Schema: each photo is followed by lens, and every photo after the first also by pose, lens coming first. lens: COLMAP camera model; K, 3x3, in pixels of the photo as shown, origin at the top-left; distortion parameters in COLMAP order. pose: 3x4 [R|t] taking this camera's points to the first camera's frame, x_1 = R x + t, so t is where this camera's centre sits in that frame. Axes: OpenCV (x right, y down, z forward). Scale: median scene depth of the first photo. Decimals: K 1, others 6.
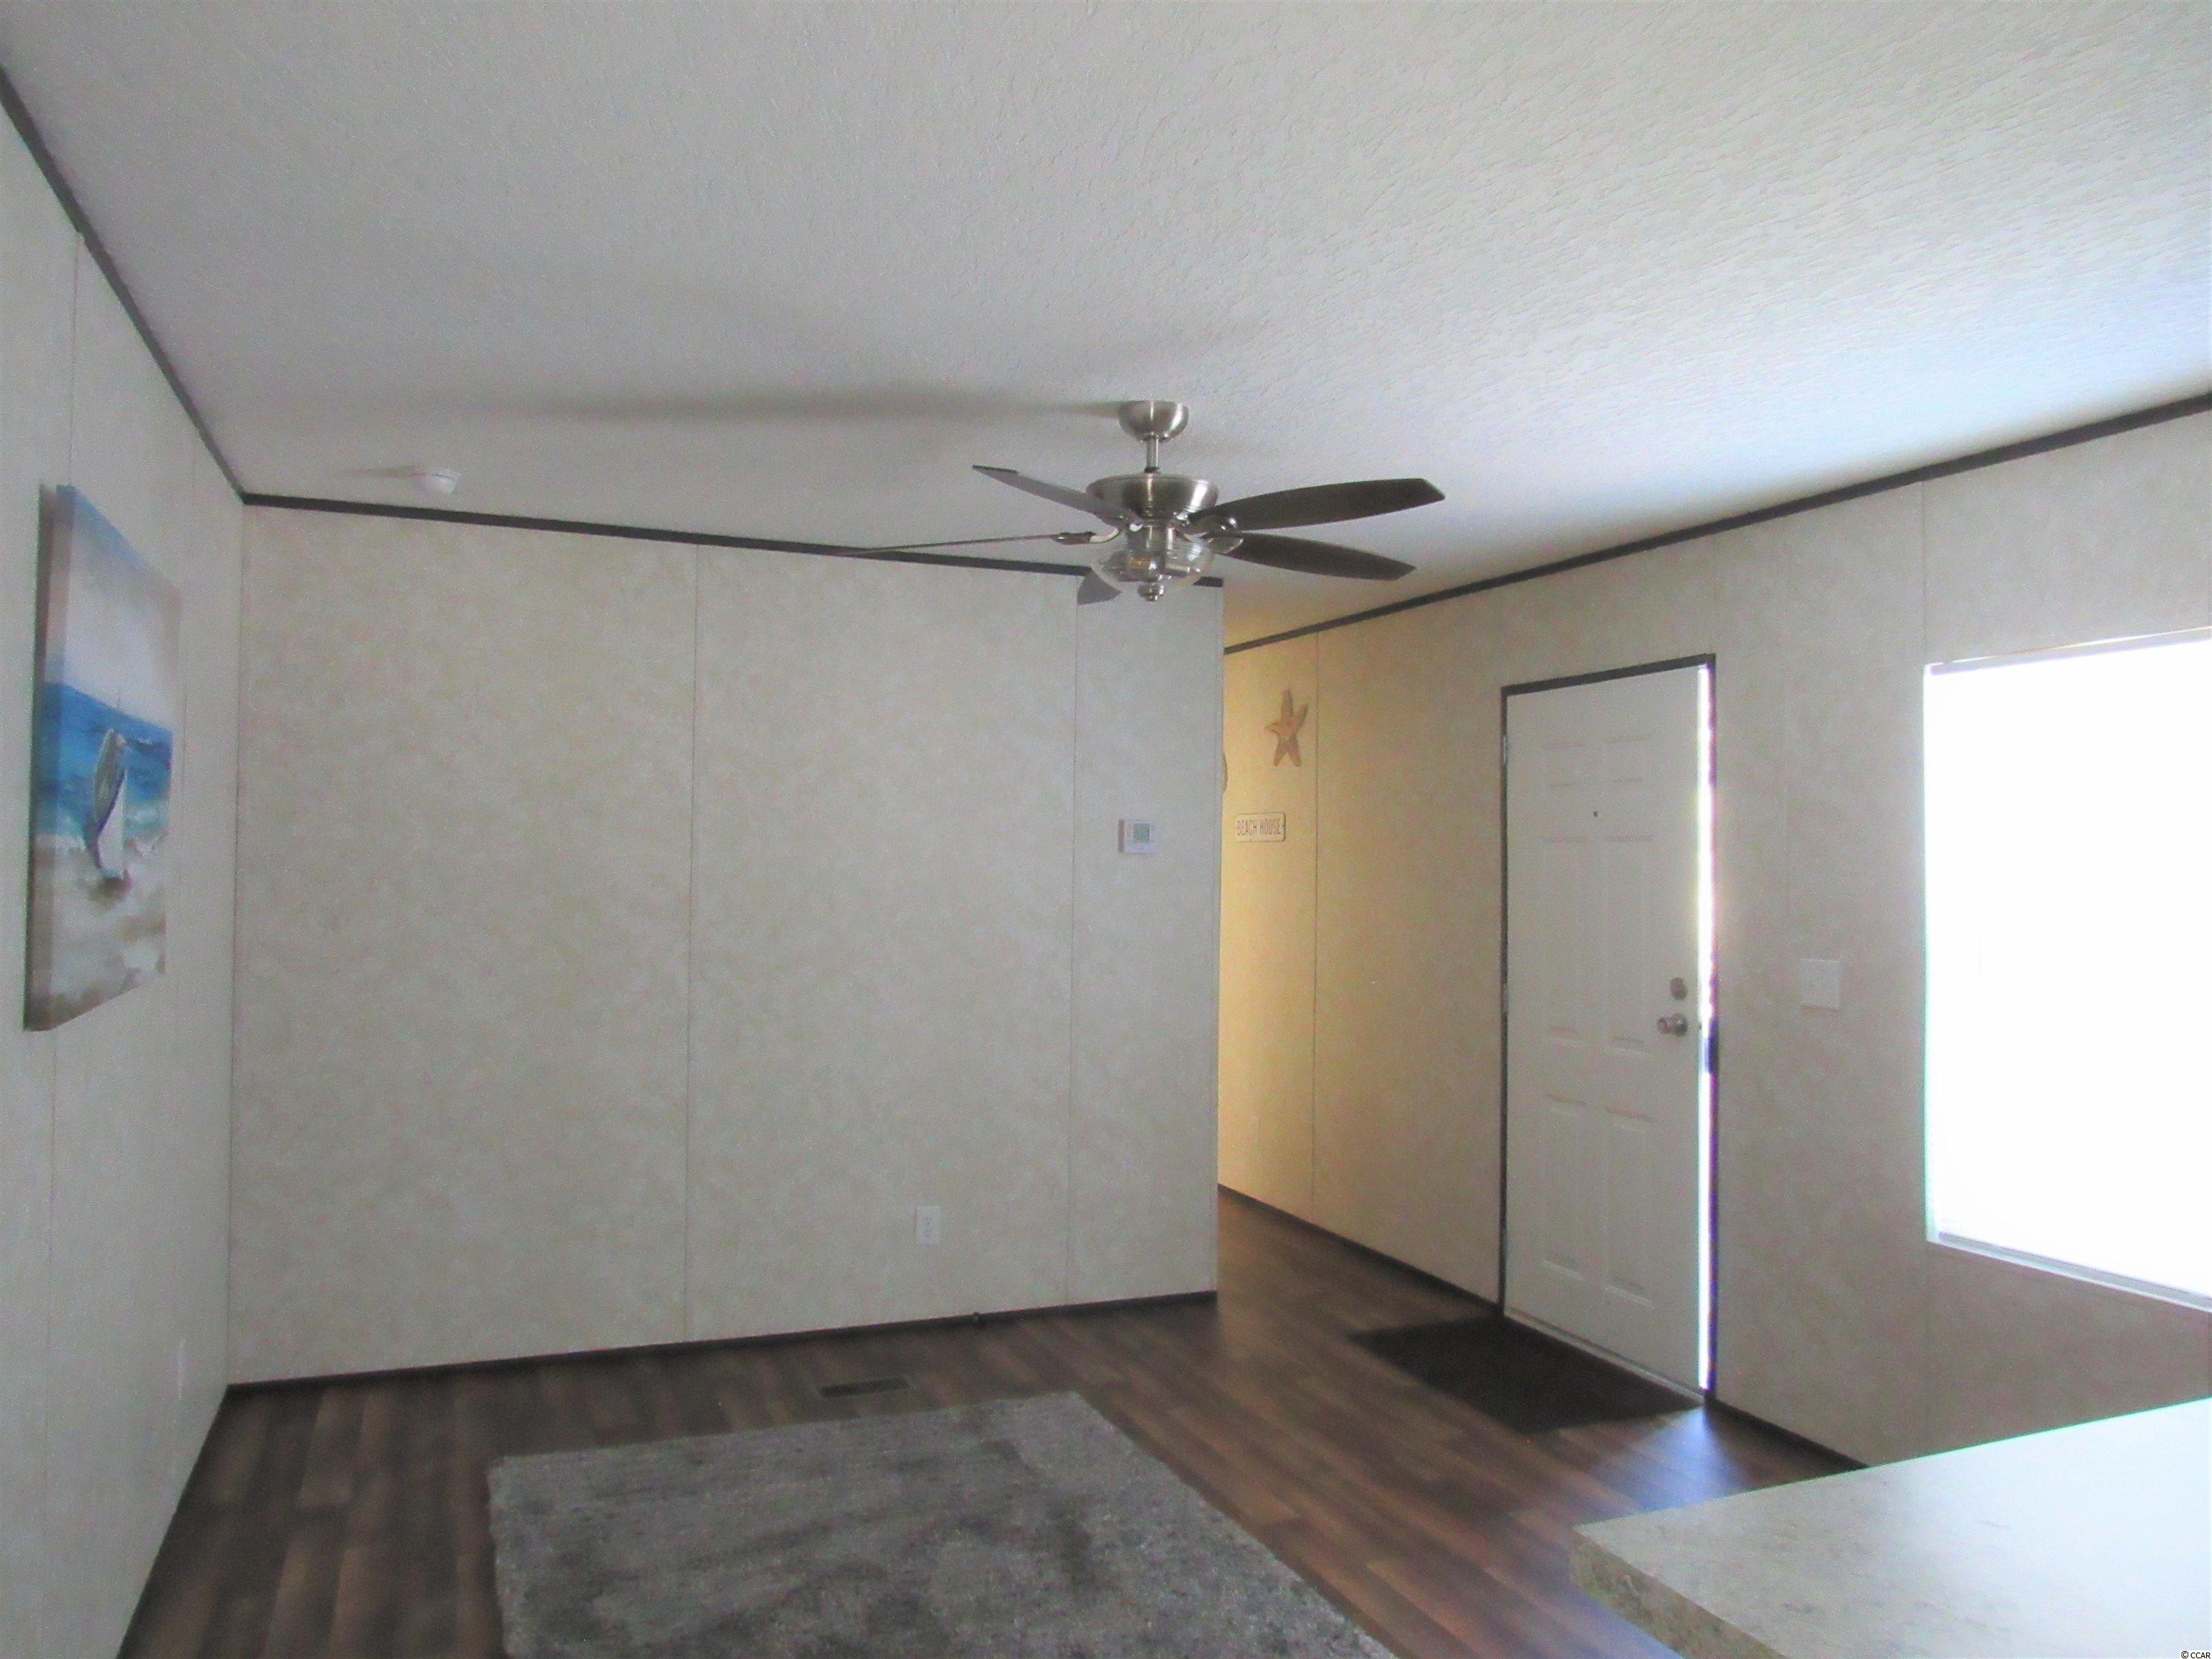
lens RADIAL K [[1590.3, 0, 1052.1], [0, 1590.3, 788.9], [0, 0, 1]] dist [-0.027171, 0.011490]
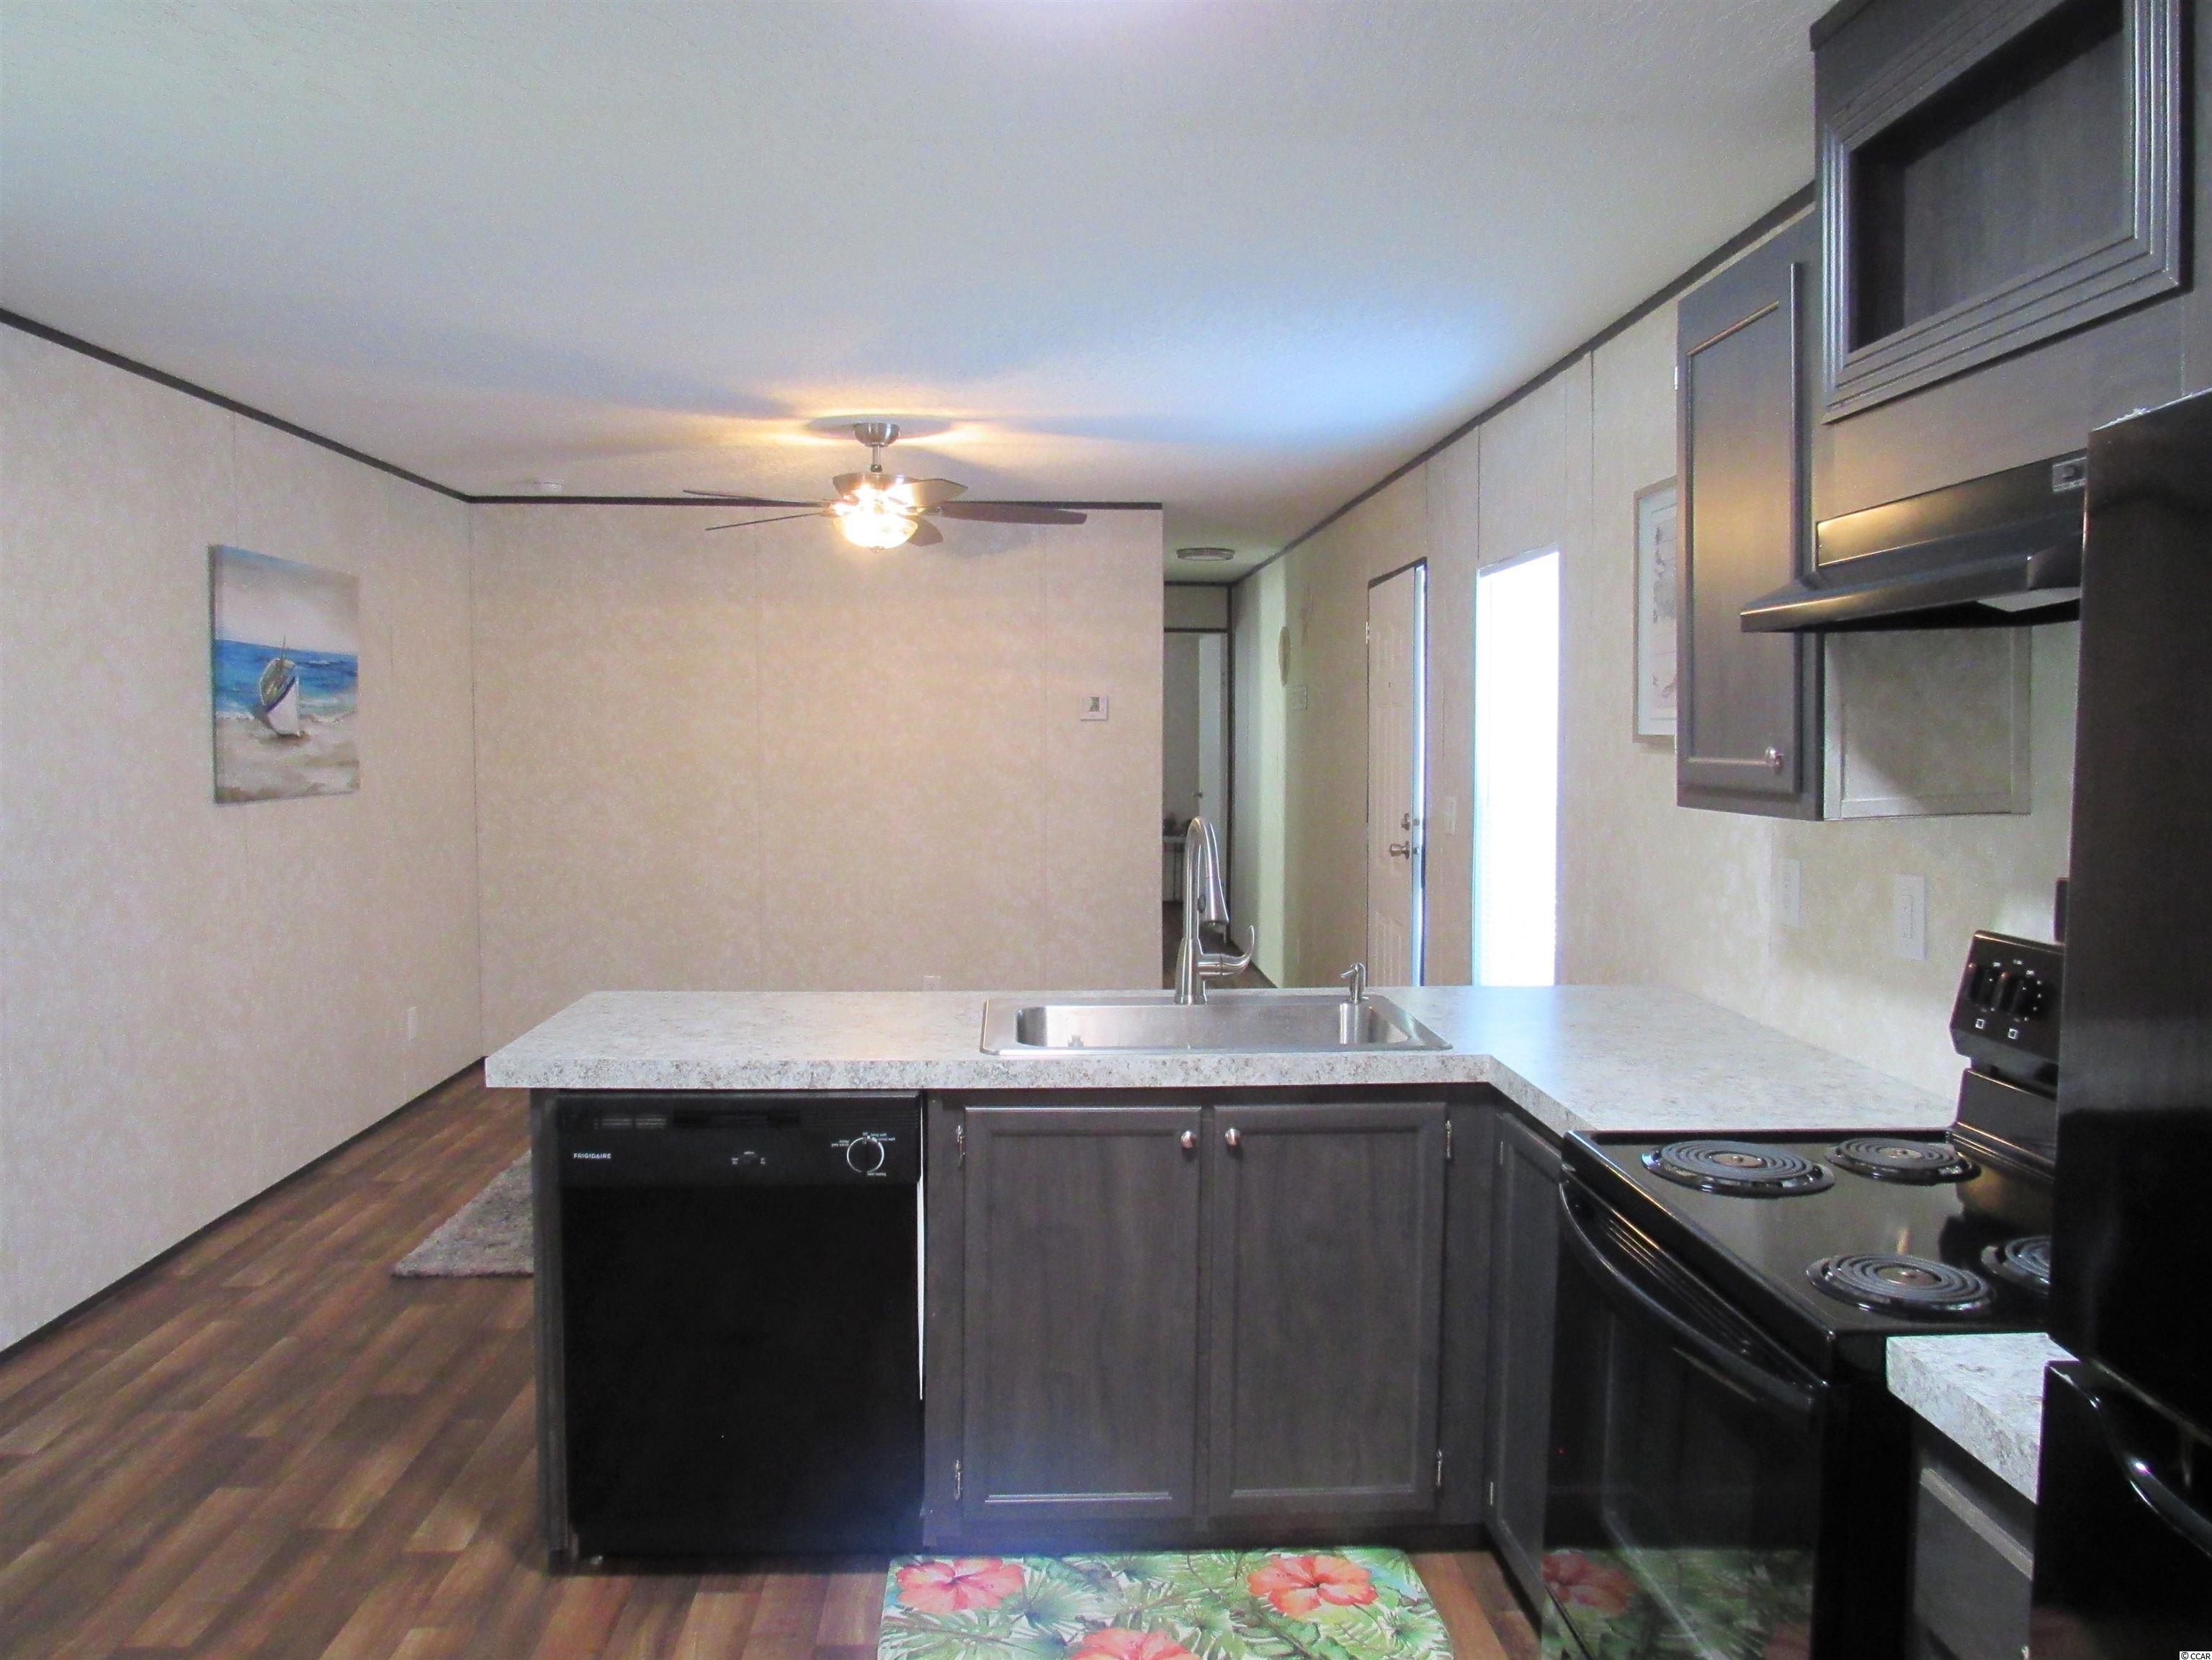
lens RADIAL K [[1590.5, 0, 1001.9], [0, 1590.5, 856.7], [0, 0, 1]] dist [-0.027171, 0.011490]
pose [[0.941347, 0.021486, -0.336755, 0.835713], [0.019045, 0.992997, 0.116592, -0.003897], [0.336902, -0.116167, 0.934346, -0.508764]]
